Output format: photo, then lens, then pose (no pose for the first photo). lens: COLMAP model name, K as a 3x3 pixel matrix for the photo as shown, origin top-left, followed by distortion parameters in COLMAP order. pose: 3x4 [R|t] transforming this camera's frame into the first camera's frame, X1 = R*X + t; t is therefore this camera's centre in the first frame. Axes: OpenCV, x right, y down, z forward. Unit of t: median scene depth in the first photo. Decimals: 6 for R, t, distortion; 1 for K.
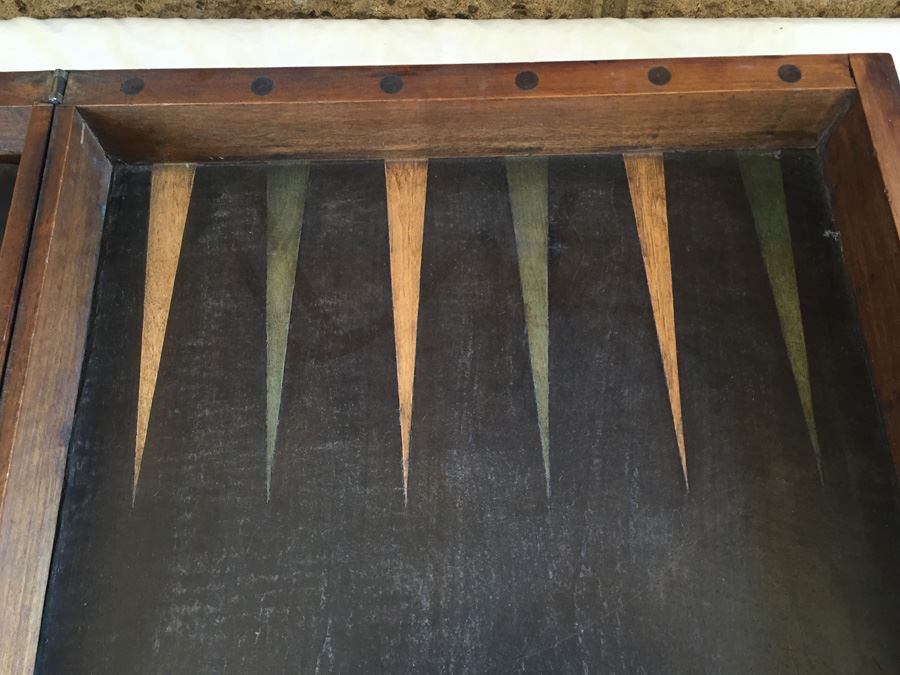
lens RADIAL K [[817.4, 0, 446.4], [0, 817.4, 334.2], [0, 0, 1]] dist [0.094195, -0.147407]
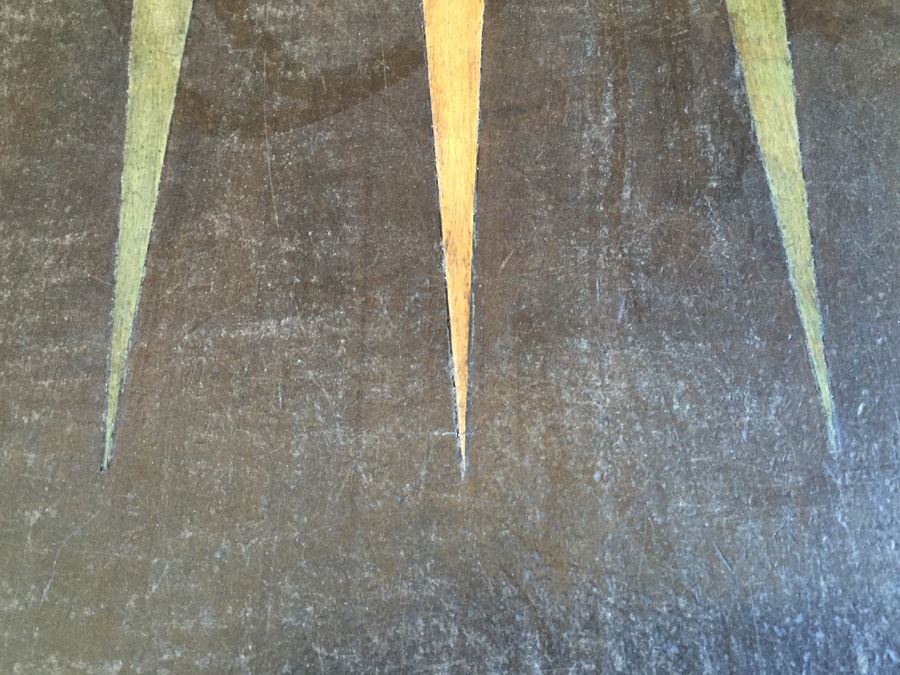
lens RADIAL K [[817.4, 0, 446.4], [0, 817.4, 334.2], [0, 0, 1]] dist [0.094195, -0.147407]
pose [[0.999938, 0.001486, -0.011072, -0.051164], [-0.001244, 0.999759, 0.021911, 0.128862], [0.011102, -0.021896, 0.999699, 0.593798]]
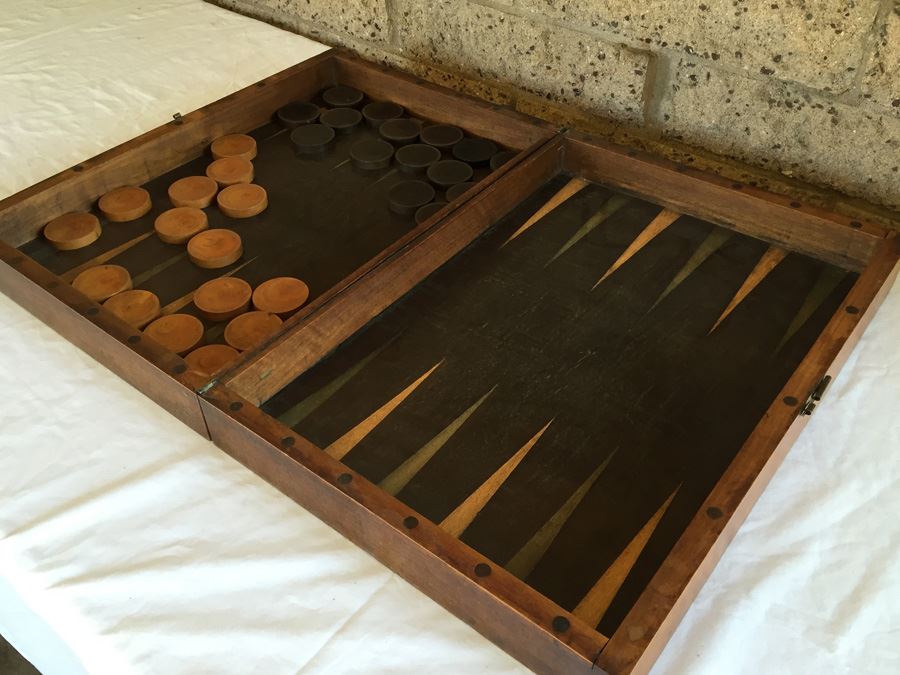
lens RADIAL K [[817.4, 0, 446.4], [0, 817.4, 334.2], [0, 0, 1]] dist [0.094195, -0.147407]
pose [[0.767592, 0.409781, -0.492831, 0.805416], [-0.577781, 0.775233, -0.255310, 1.096528], [0.277437, 0.480722, 0.831826, -0.958761]]
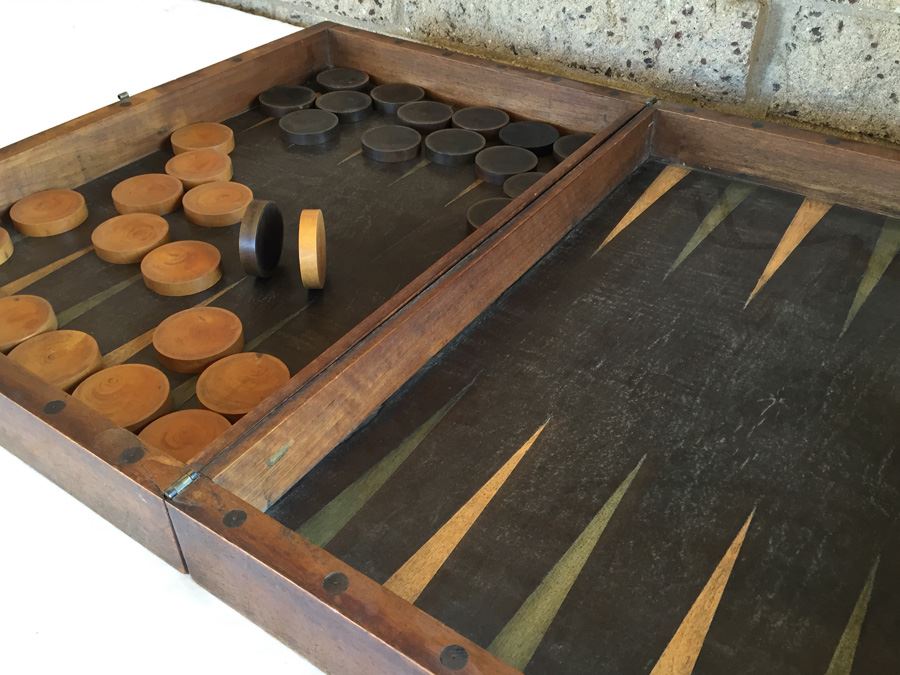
lens RADIAL K [[817.4, 0, 446.4], [0, 817.4, 334.2], [0, 0, 1]] dist [0.094195, -0.147407]
pose [[0.807134, 0.351657, -0.474206, 0.251874], [-0.534371, 0.776626, -0.333617, 1.049014], [0.250962, 0.522676, 0.814757, -0.405830]]
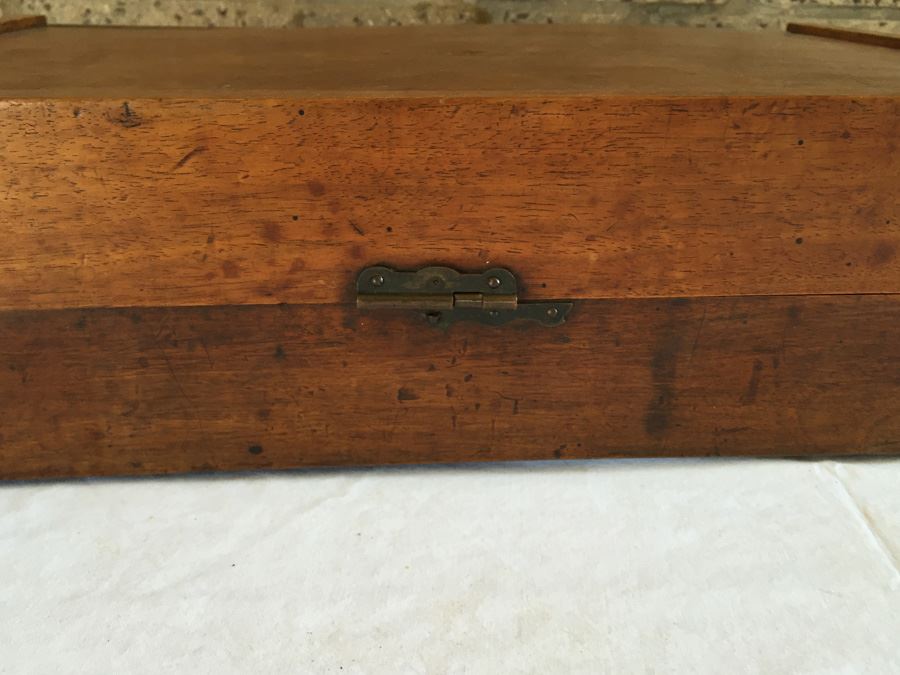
lens RADIAL K [[817.4, 0, 446.4], [0, 817.4, 334.2], [0, 0, 1]] dist [0.094195, -0.147407]
pose [[0.993960, 0.054378, -0.095327, -0.204282], [-0.104816, 0.727780, -0.677753, 1.215081], [0.032522, 0.683651, 0.729084, 0.121342]]
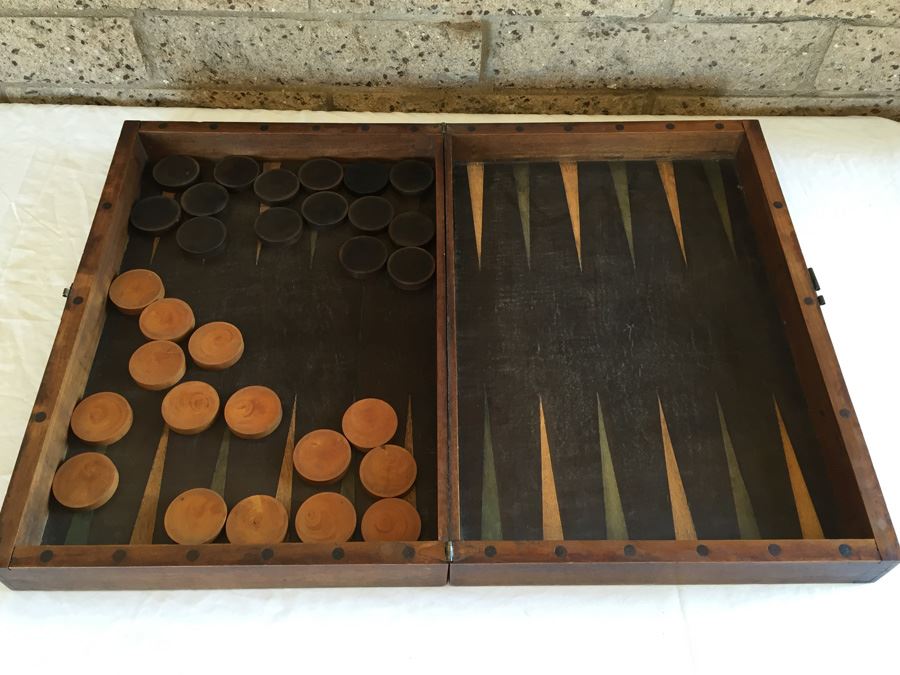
lens RADIAL K [[817.4, 0, 446.4], [0, 817.4, 334.2], [0, 0, 1]] dist [0.094195, -0.147407]
pose [[0.999922, 0.012475, -0.000447, -0.468576], [-0.012320, 0.980377, -0.196748, 0.906772], [-0.002016, 0.196739, 0.980454, -1.522258]]
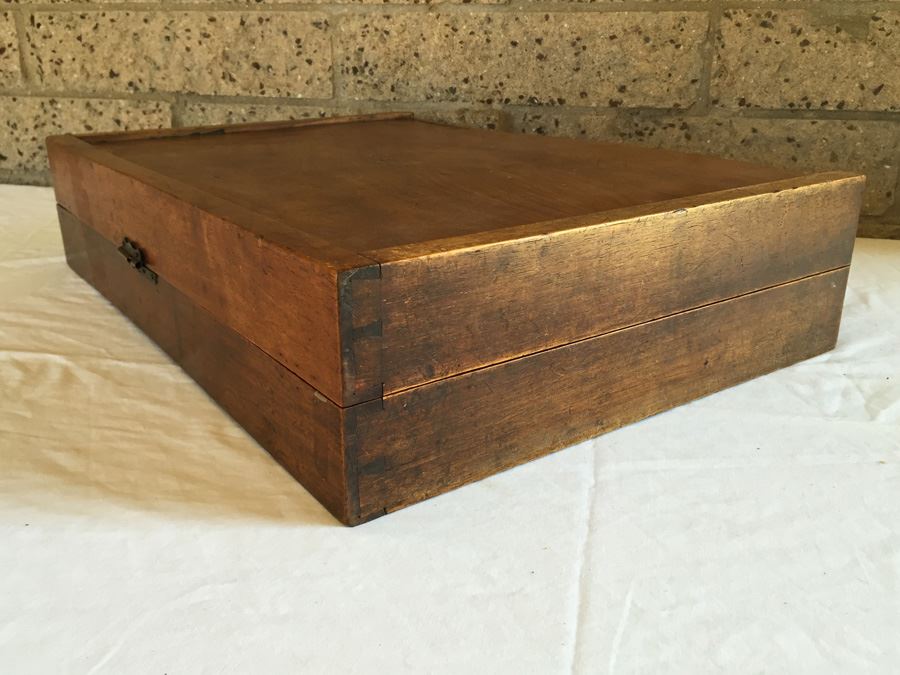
lens RADIAL K [[817.4, 0, 446.4], [0, 817.4, 334.2], [0, 0, 1]] dist [0.094195, -0.147407]
pose [[0.966875, 0.083474, -0.241215, 0.164143], [-0.232597, 0.677341, -0.697931, 1.694822], [0.105126, 0.730918, 0.674320, -0.259206]]
